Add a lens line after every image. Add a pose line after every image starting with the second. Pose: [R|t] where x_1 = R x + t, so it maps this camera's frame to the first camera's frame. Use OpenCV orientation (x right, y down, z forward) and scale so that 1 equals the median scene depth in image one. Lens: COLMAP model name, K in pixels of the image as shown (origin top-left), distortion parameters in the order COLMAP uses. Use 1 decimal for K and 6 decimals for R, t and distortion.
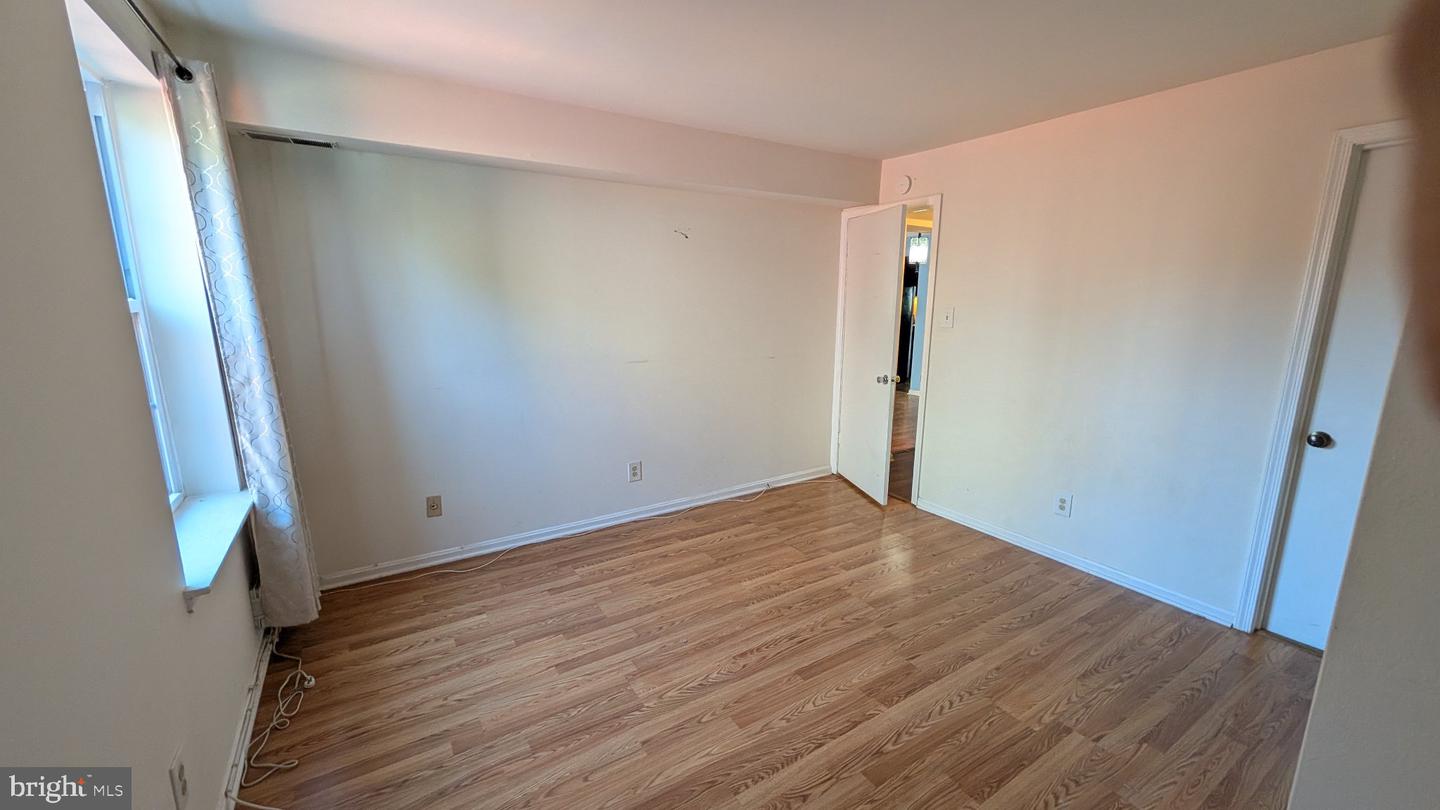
lens RADIAL K [[556.1, 0, 711.8], [0, 556.1, 405.4], [0, 0, 1]] dist [0.001479, -0.000081]
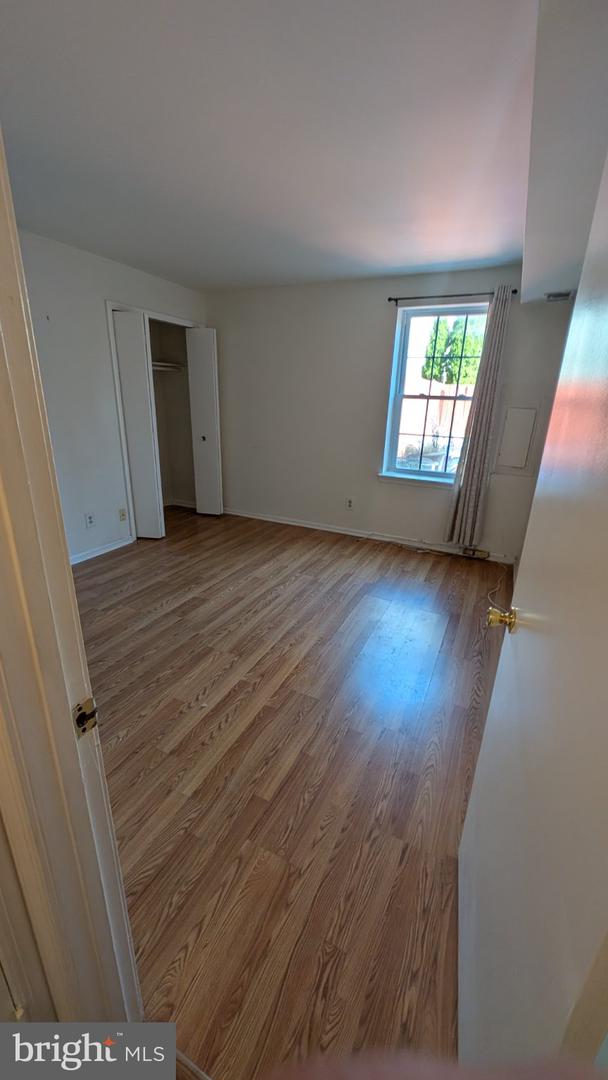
lens RADIAL K [[417.1, 0, 304.6], [0, 417.1, 534.9], [0, 0, 1]] dist [0.001479, -0.000081]
pose [[-0.842973, 0.146317, -0.517675, 0.611324], [-0.136649, 0.872498, 0.469120, -0.342643], [0.520311, 0.466195, -0.715499, 1.830592]]
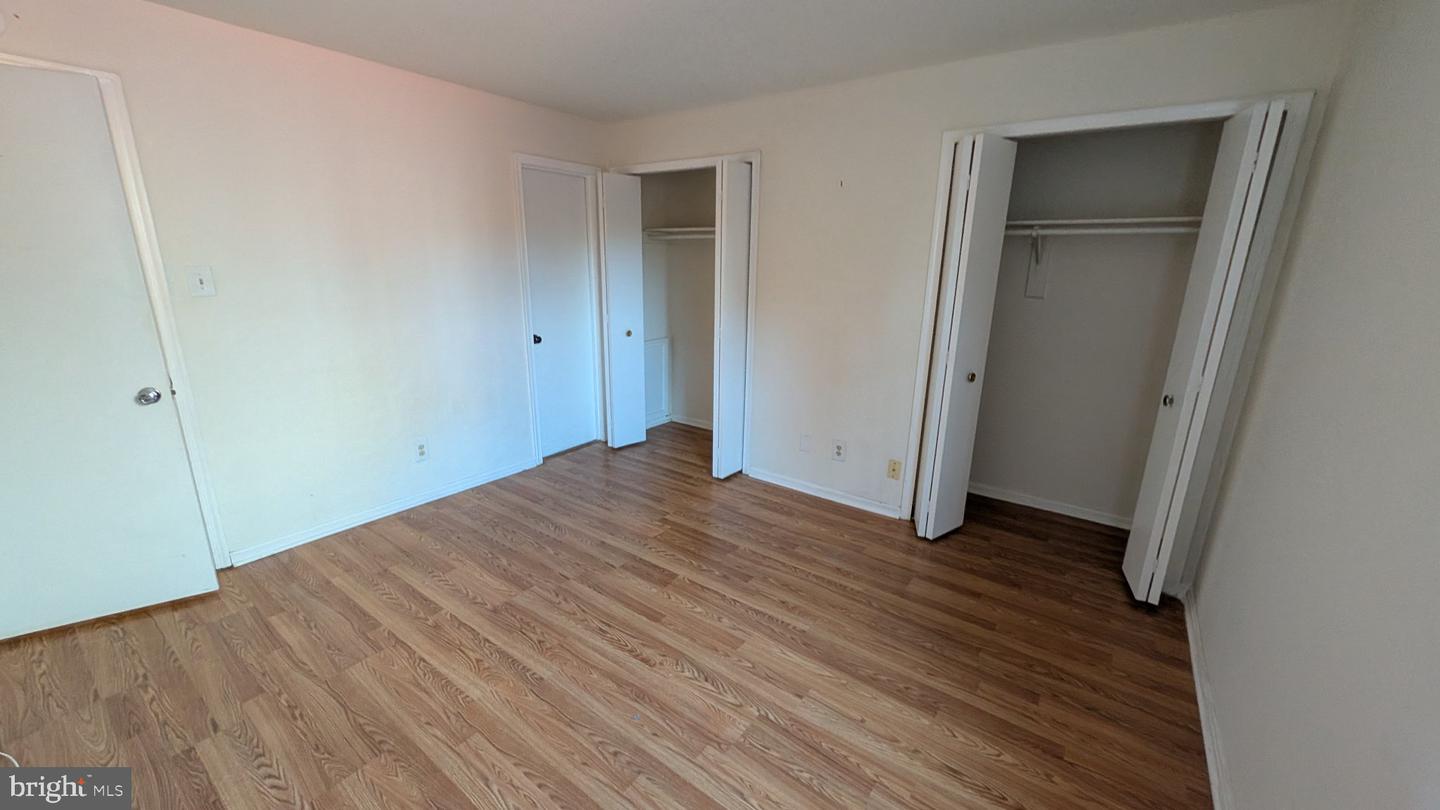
lens RADIAL K [[556.1, 0, 711.8], [0, 556.1, 405.4], [0, 0, 1]] dist [0.001479, -0.000081]
pose [[-0.368556, -0.245743, 0.896536, -0.665749], [0.164671, 0.931916, 0.323136, -0.203053], [-0.914904, 0.266728, -0.302996, 1.025891]]
